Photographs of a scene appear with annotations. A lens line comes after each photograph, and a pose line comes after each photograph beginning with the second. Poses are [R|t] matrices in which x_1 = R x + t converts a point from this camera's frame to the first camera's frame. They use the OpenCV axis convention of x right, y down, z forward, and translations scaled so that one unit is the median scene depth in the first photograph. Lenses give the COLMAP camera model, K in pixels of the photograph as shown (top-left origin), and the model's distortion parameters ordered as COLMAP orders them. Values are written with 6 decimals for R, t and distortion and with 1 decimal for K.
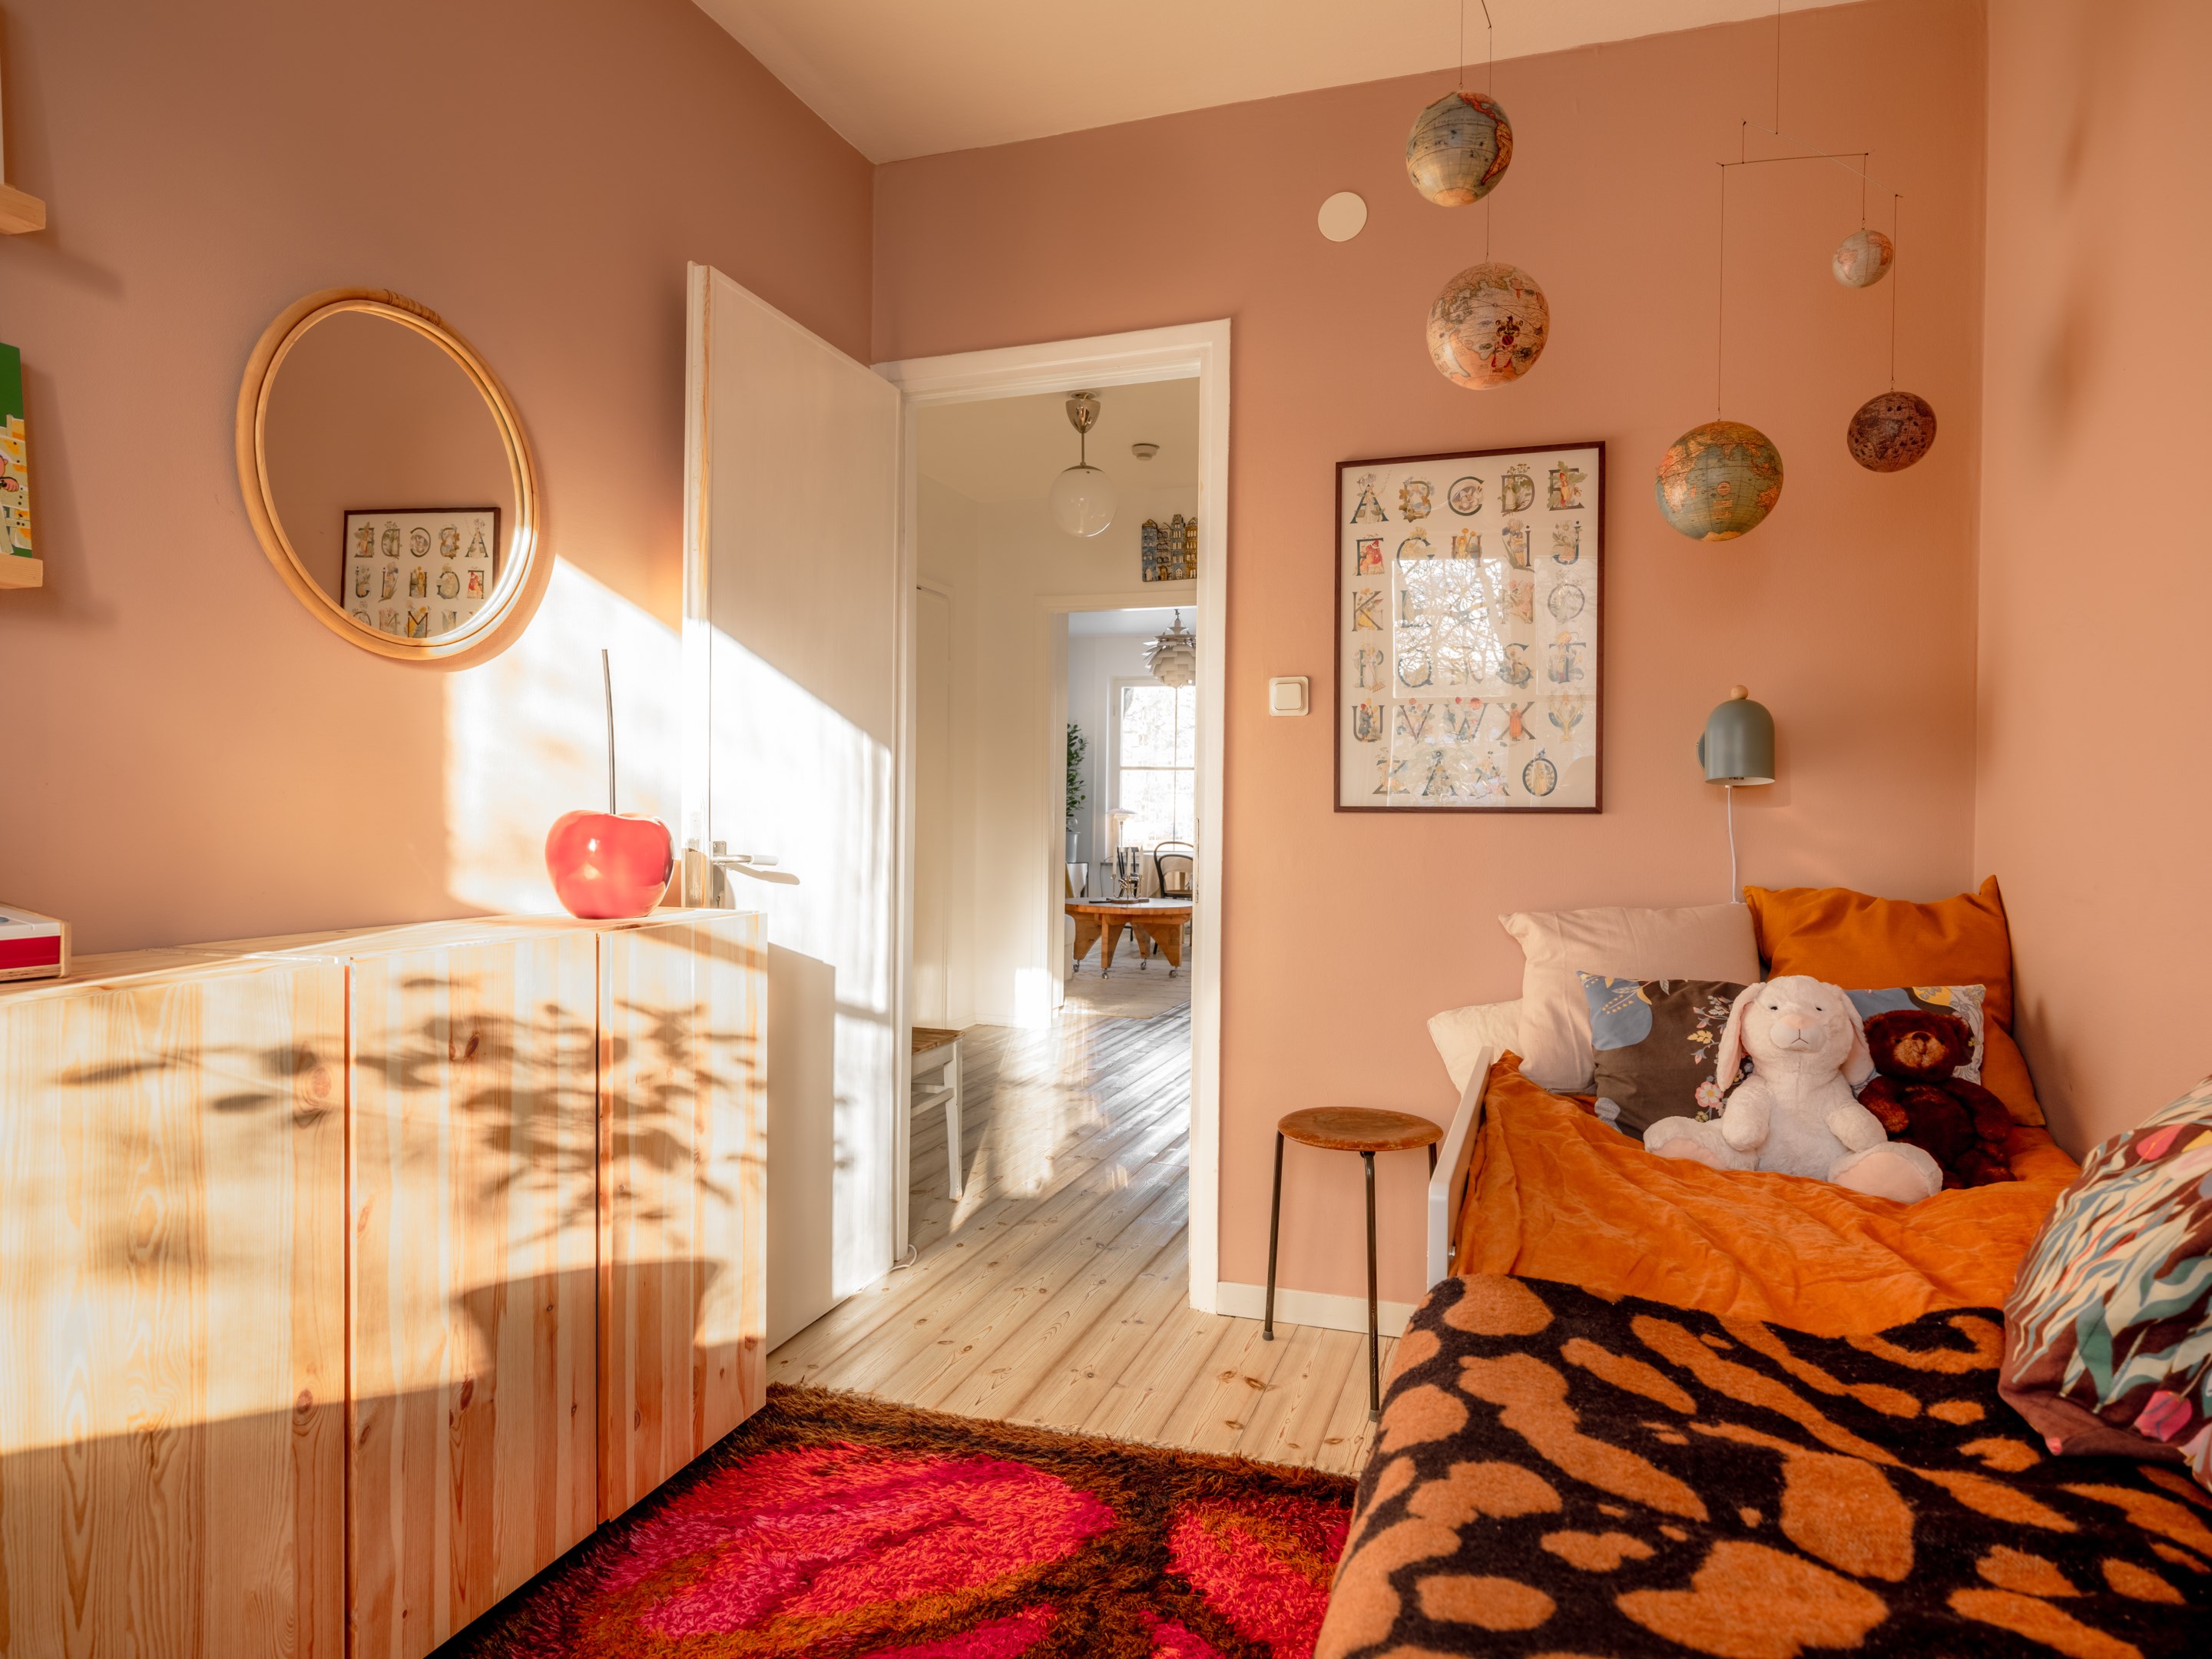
lens RADIAL K [[1339.5, 0, 1106.0], [0, 1339.5, 829.5], [0, 0, 1]] dist [0.000079, 0.000011]
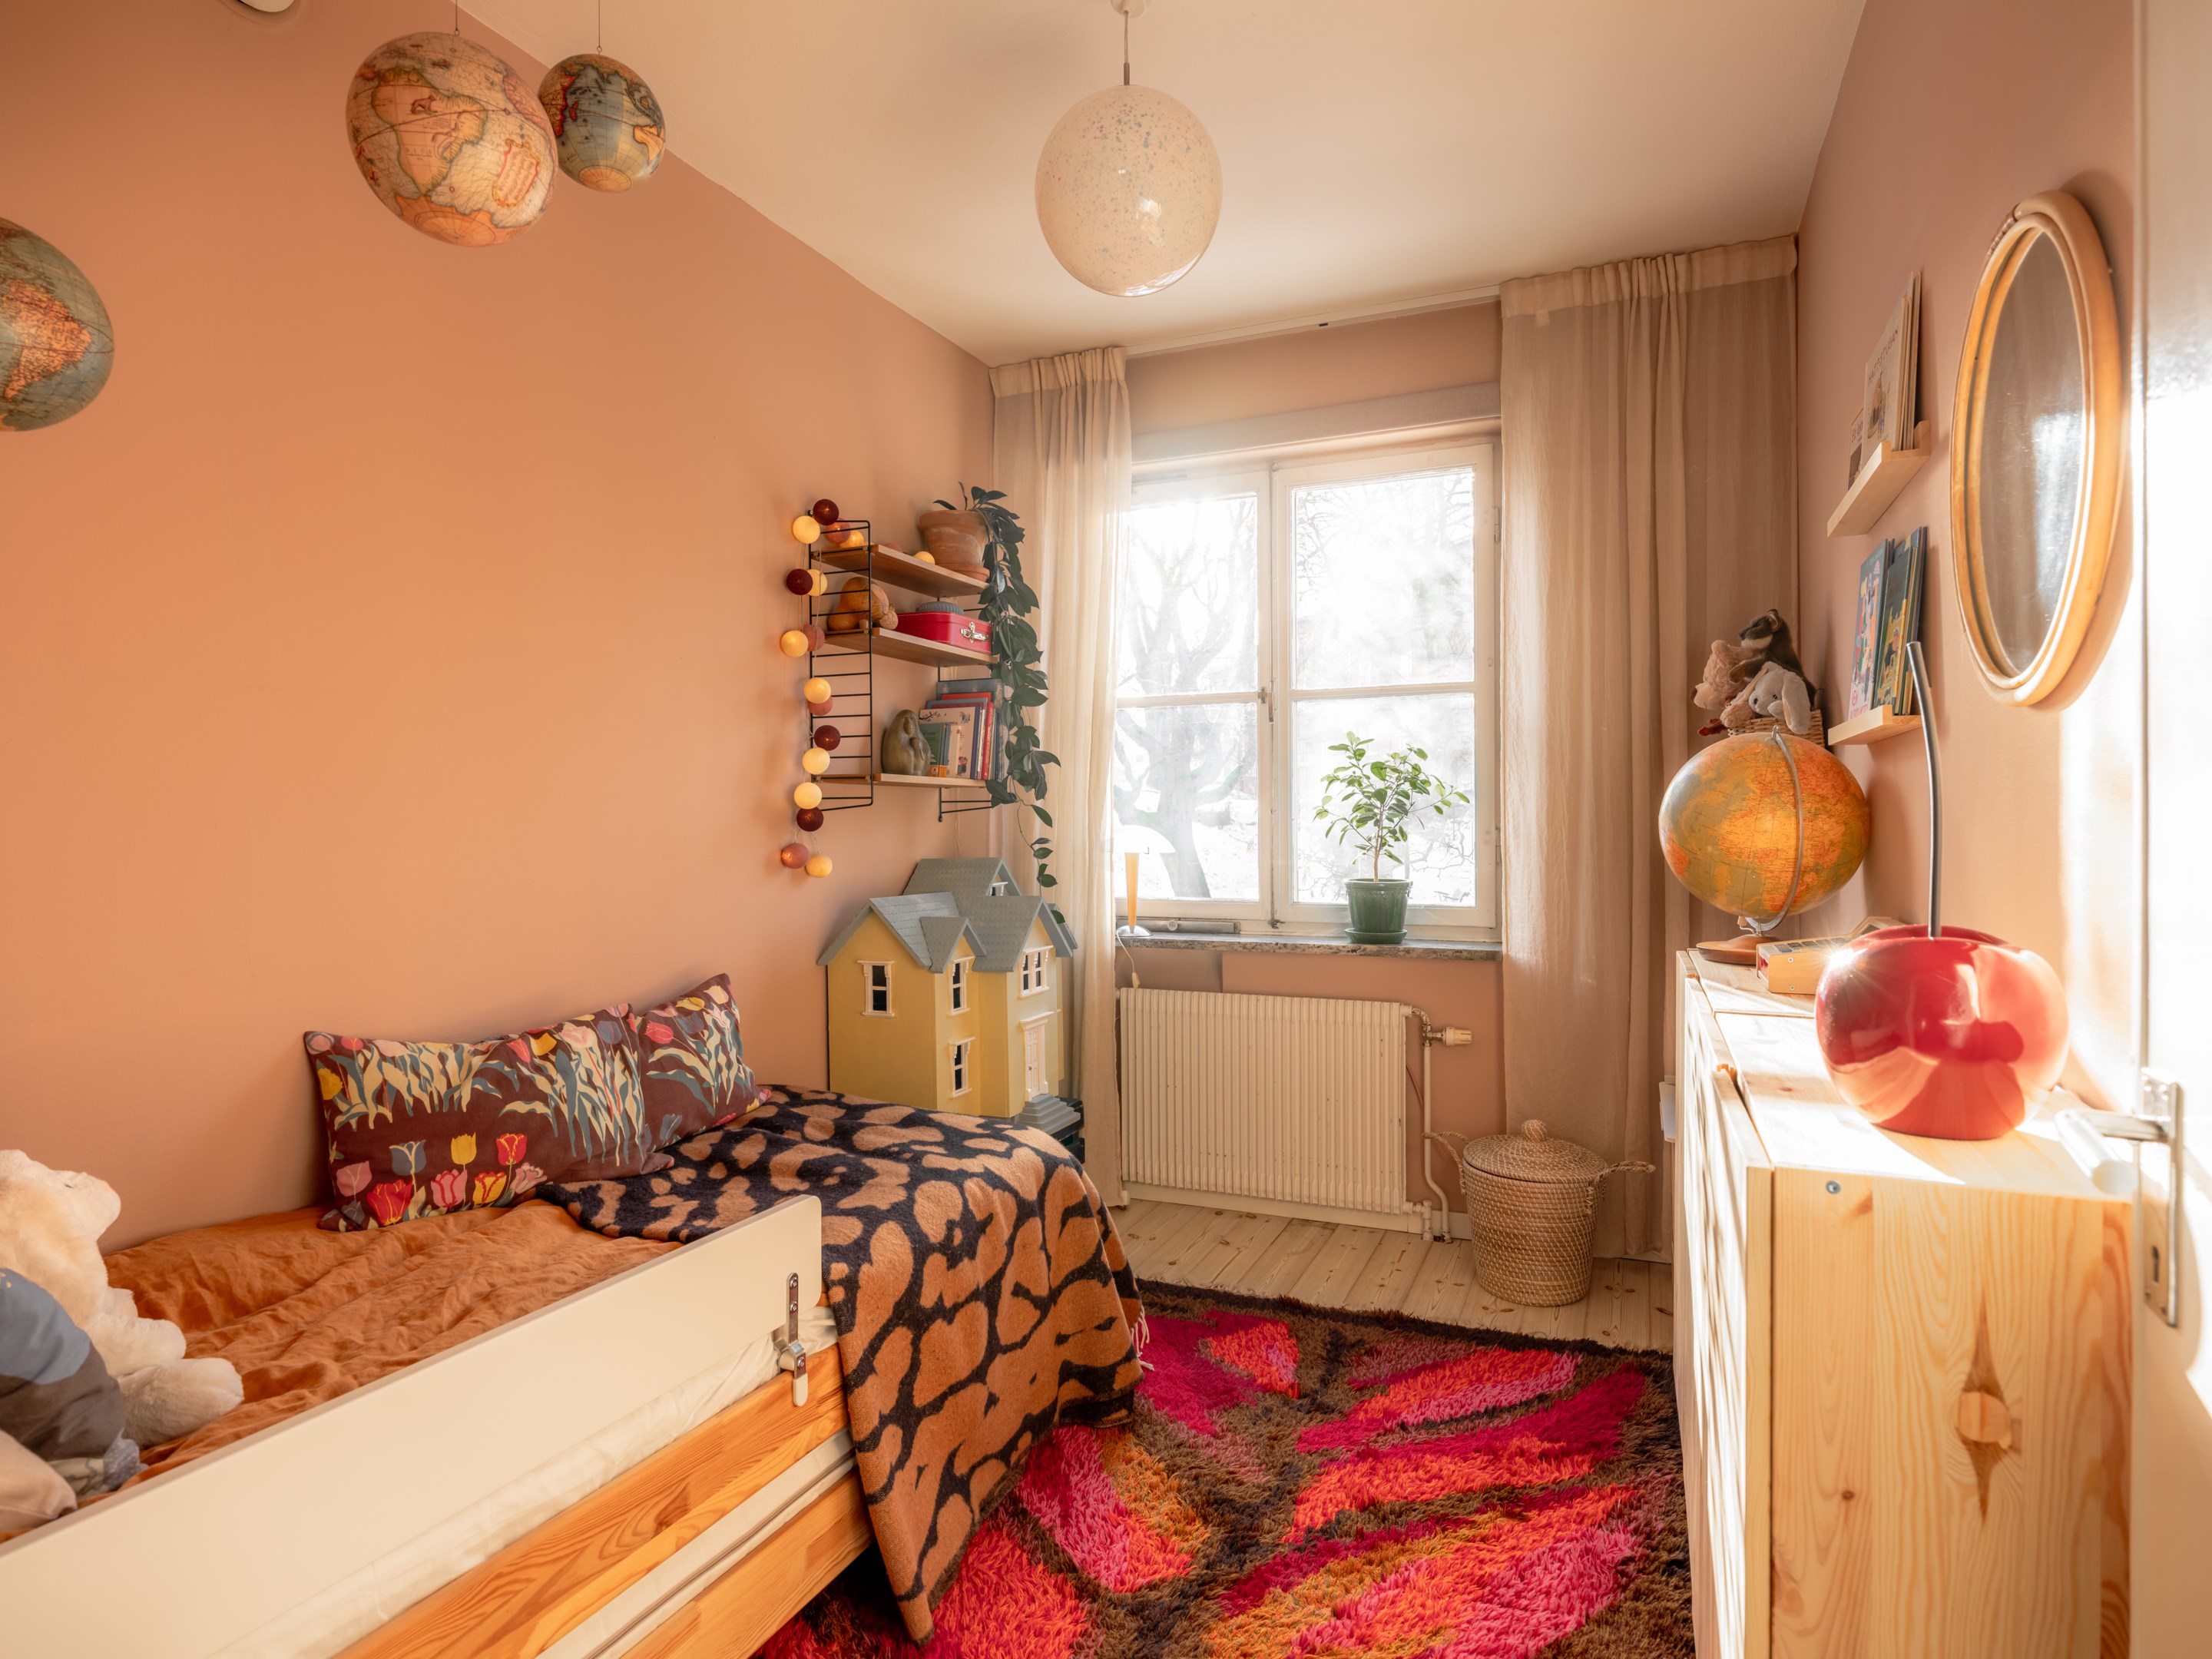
lens RADIAL K [[1247.9, 0, 1106.0], [0, 1247.9, 829.5], [0, 0, 1]] dist [-0.000199, -0.000026]
pose [[-0.997313, -0.003056, 0.073201, -0.123227], [-0.001465, 0.999762, 0.021769, -0.112021], [-0.073250, 0.021603, -0.997080, 2.825699]]
